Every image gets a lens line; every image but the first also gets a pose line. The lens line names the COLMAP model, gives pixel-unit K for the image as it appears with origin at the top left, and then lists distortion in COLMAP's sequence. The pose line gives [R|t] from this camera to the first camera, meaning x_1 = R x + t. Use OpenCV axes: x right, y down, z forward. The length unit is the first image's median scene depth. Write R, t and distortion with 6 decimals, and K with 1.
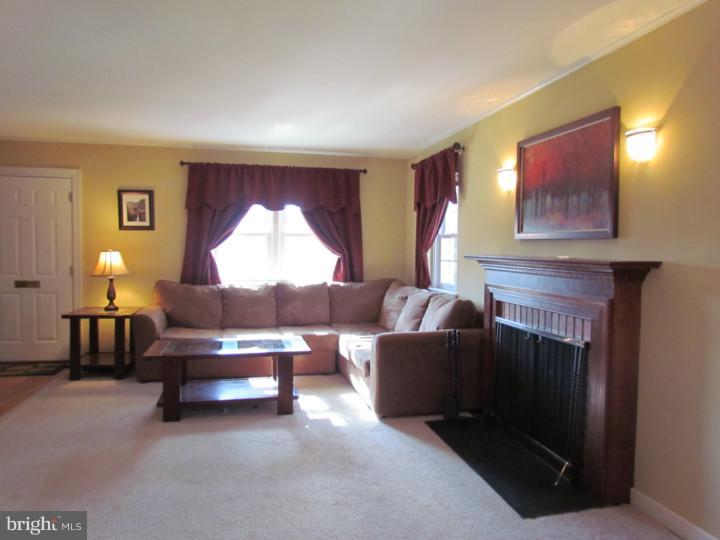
lens RADIAL K [[521.4, 0, 360.0], [0, 521.4, 270.0], [0, 0, 1]] dist [-0.002520, -0.000112]
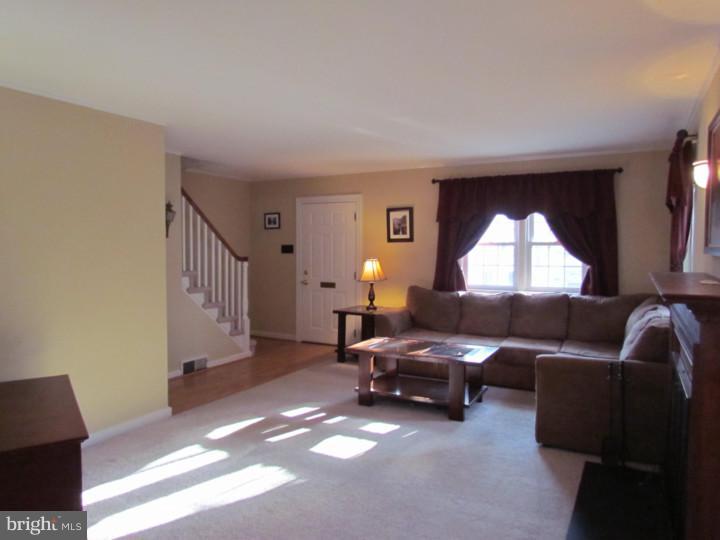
lens RADIAL K [[521.4, 0, 360.0], [0, 521.4, 270.0], [0, 0, 1]] dist [-0.002520, -0.000112]
pose [[0.756213, 0.018671, -0.654060, 0.269688], [-0.020589, 0.999777, 0.004735, -0.017847], [0.654002, 0.009885, 0.756428, 0.058244]]
